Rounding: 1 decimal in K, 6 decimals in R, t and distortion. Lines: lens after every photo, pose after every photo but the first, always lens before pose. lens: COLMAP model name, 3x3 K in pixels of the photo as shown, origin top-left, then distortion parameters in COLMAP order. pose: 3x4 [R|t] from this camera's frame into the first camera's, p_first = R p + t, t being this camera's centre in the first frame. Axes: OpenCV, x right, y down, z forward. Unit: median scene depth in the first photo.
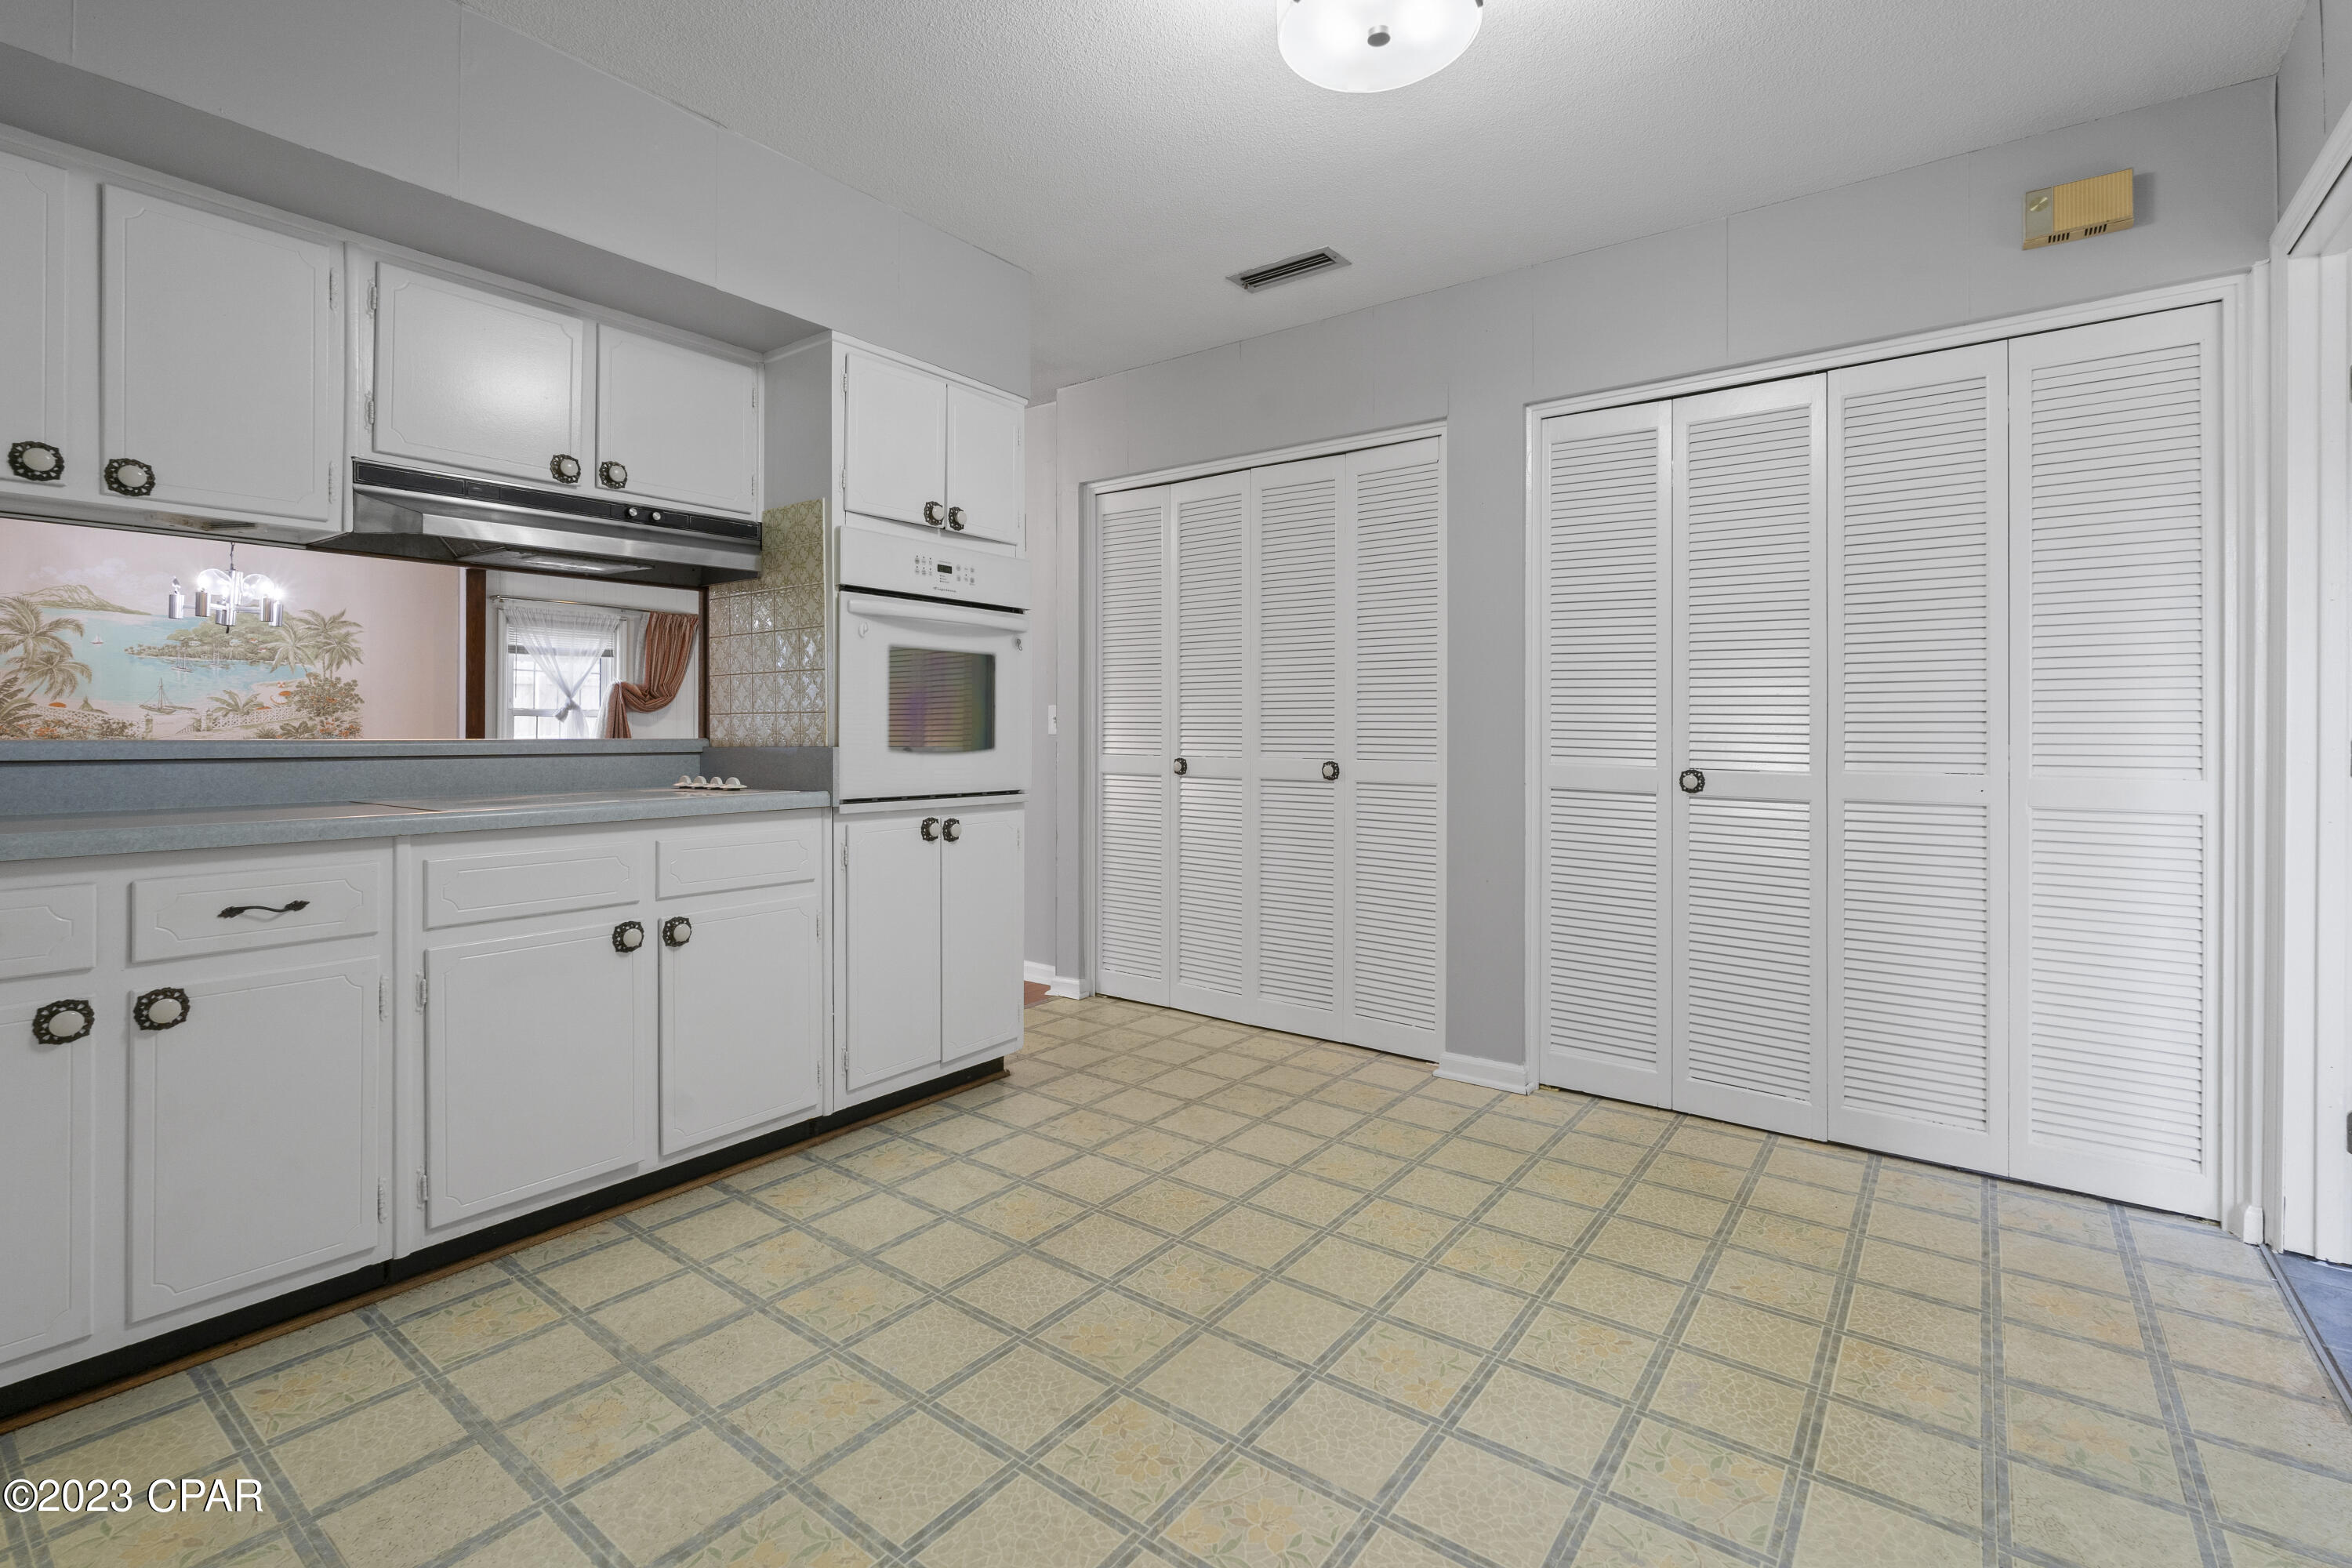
lens RADIAL K [[1053.4, 0, 1187.8], [0, 1053.4, 723.7], [0, 0, 1]] dist [-0.005395, 0.000473]
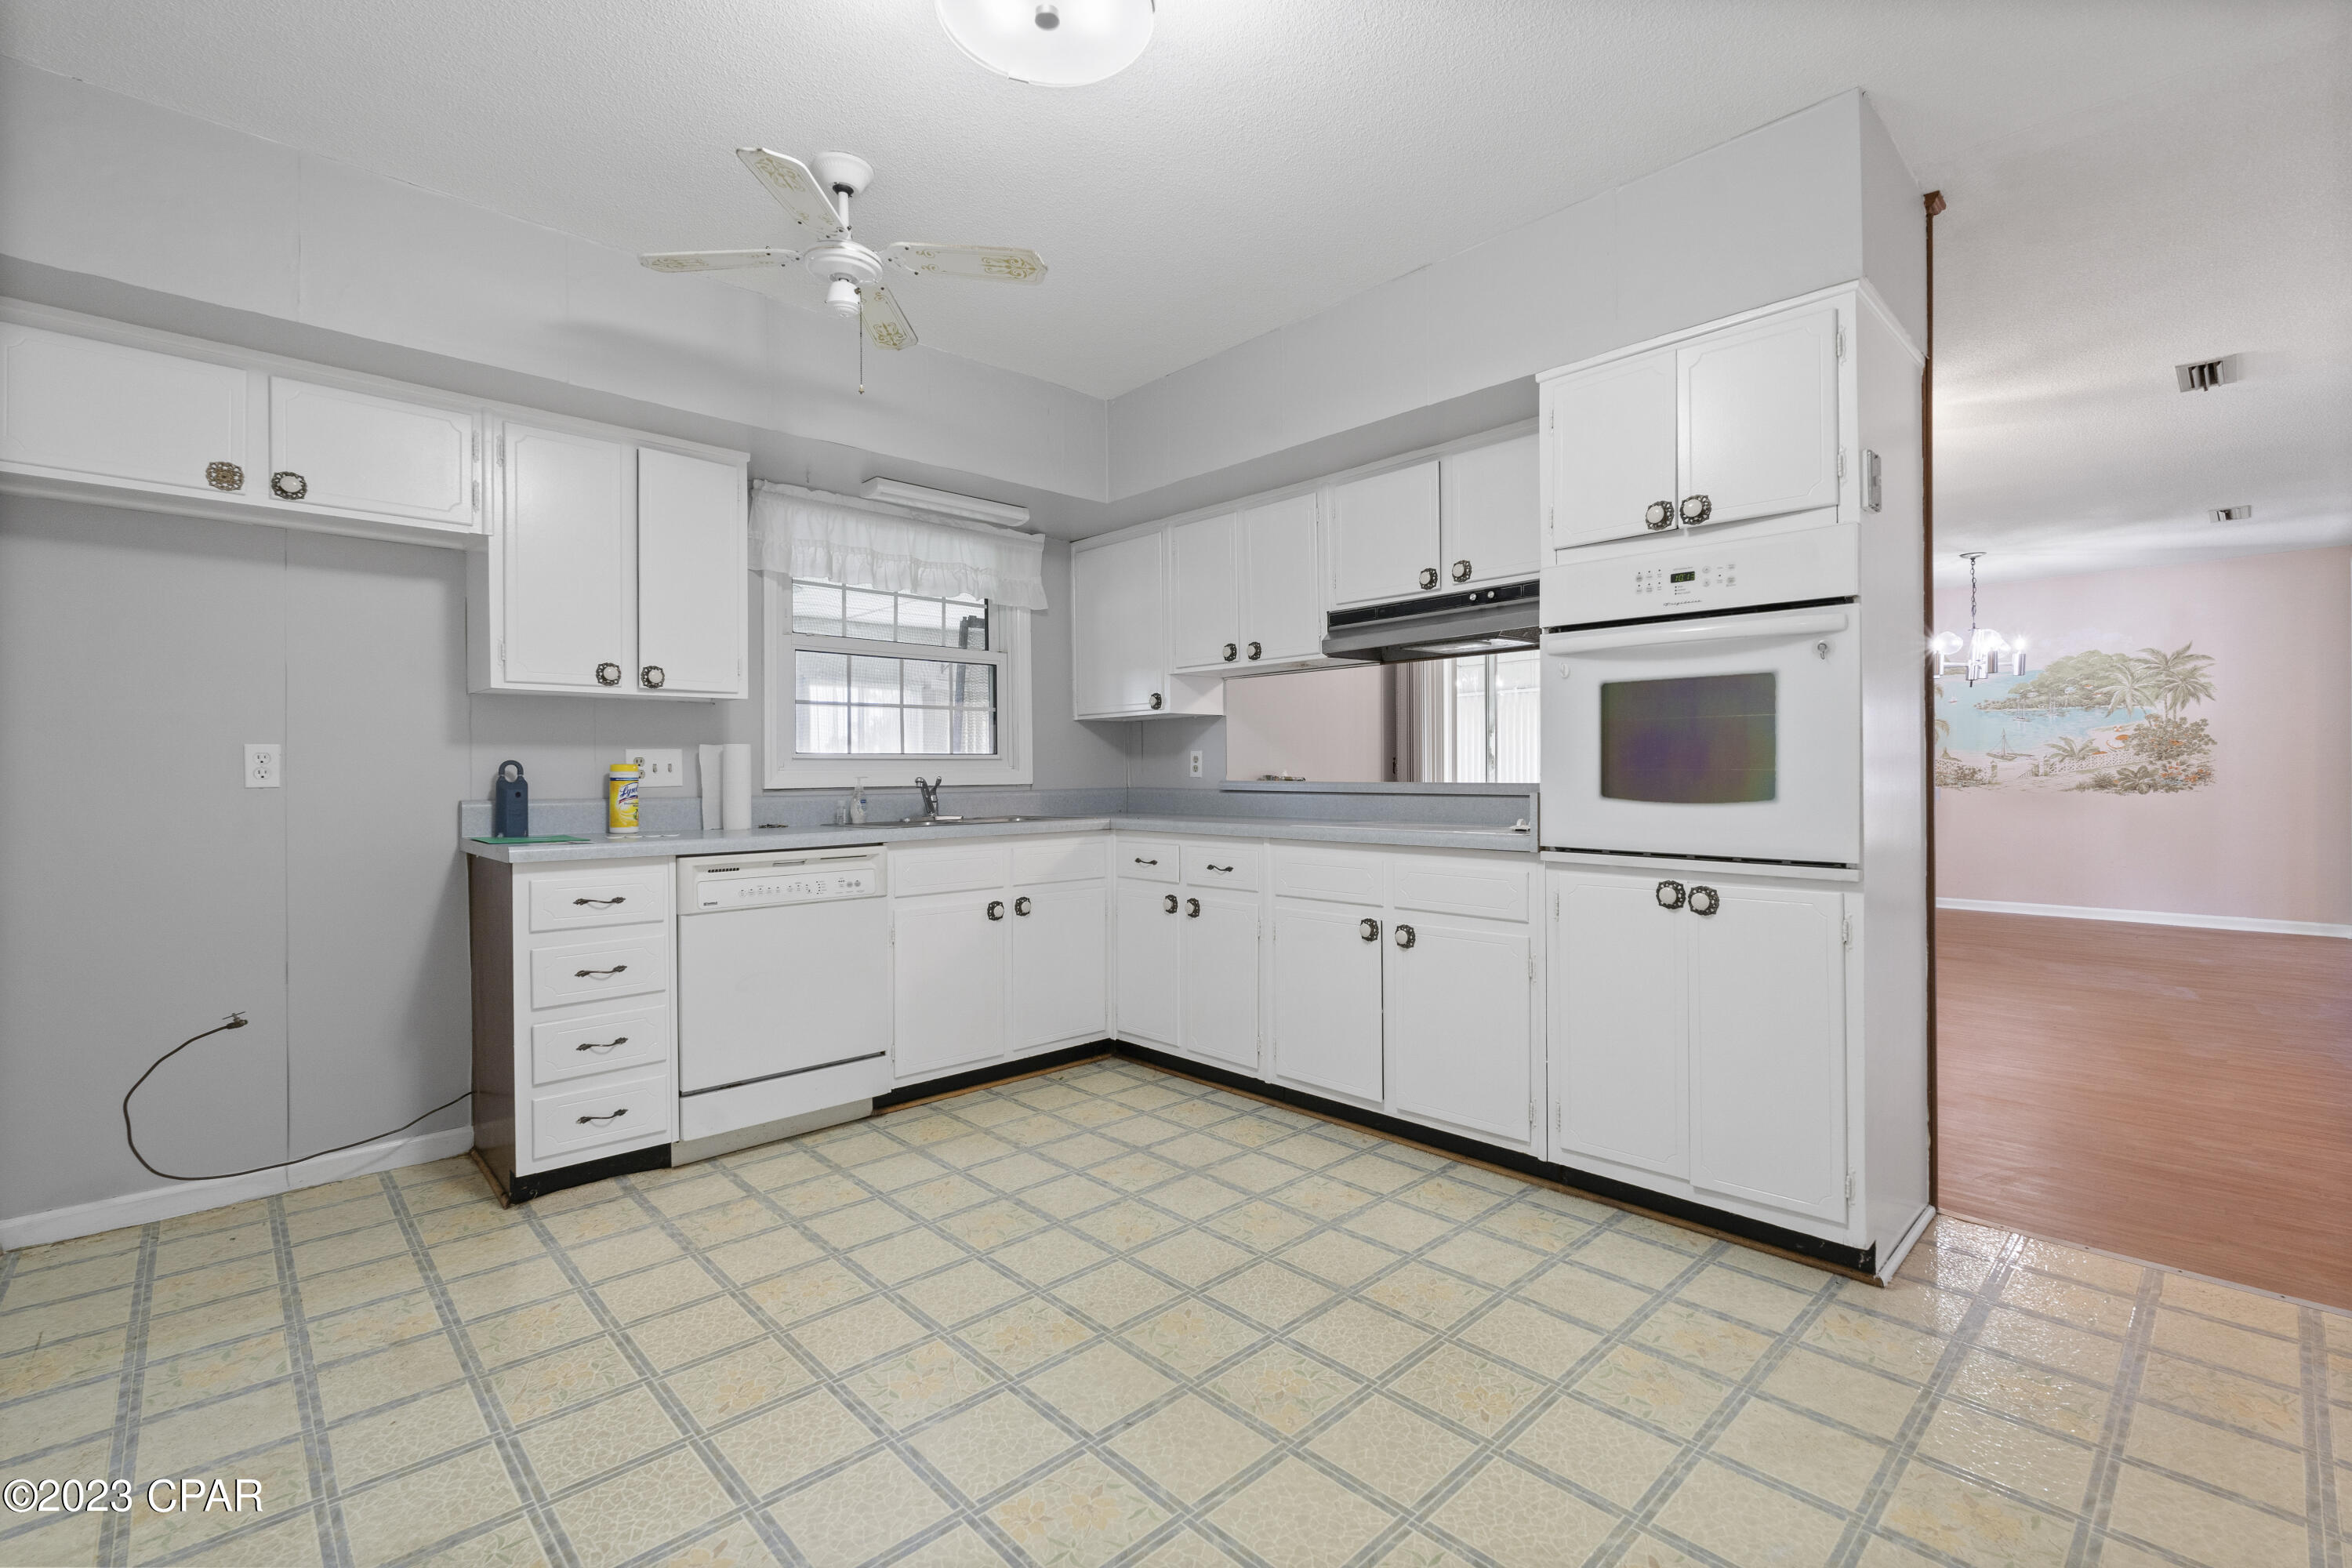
lens RADIAL K [[1053.4, 0, 1178.3], [0, 1053.4, 779.9], [0, 0, 1]] dist [-0.005395, 0.000473]
pose [[-0.170897, 0.003732, -0.985282, 0.706877], [0.007370, 0.999970, 0.002509, 0.005111], [0.985261, -0.006832, -0.170919, 0.837717]]
